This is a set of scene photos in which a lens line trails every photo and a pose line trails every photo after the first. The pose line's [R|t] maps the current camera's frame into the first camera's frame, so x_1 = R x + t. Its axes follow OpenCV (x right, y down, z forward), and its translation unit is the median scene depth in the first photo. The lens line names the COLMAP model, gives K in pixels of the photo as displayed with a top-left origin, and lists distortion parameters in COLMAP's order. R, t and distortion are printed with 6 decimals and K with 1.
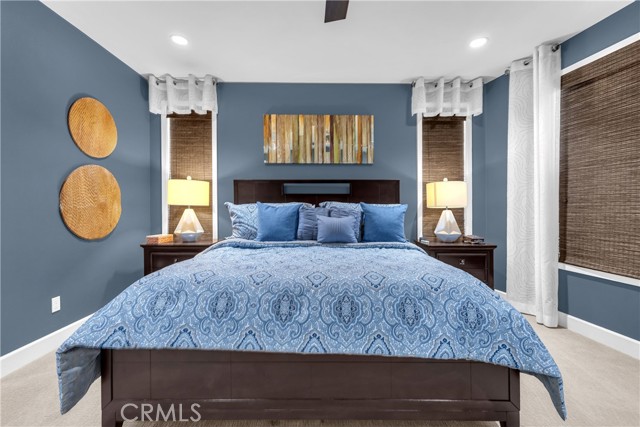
lens RADIAL K [[281.9, 0, 323.5], [0, 281.9, 205.0], [0, 0, 1]] dist [0.007912, -0.000439]
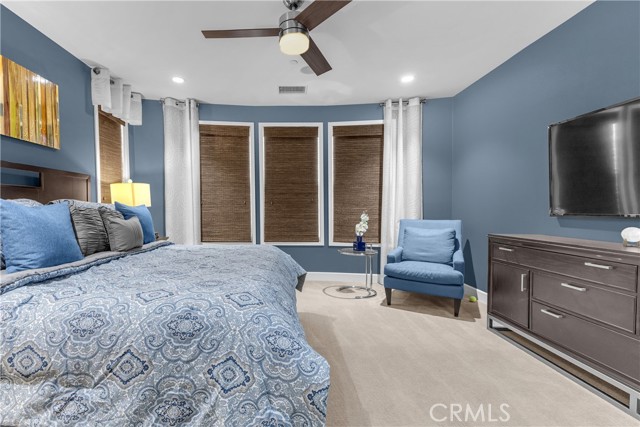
lens RADIAL K [[281.9, 0, 323.5], [0, 281.9, 205.0], [0, 0, 1]] dist [0.007912, -0.000439]
pose [[-0.095414, 0.006401, 0.995417, -0.643143], [-0.000021, 0.999979, -0.006432, 0.004889], [-0.995438, -0.000635, -0.095412, 0.374641]]
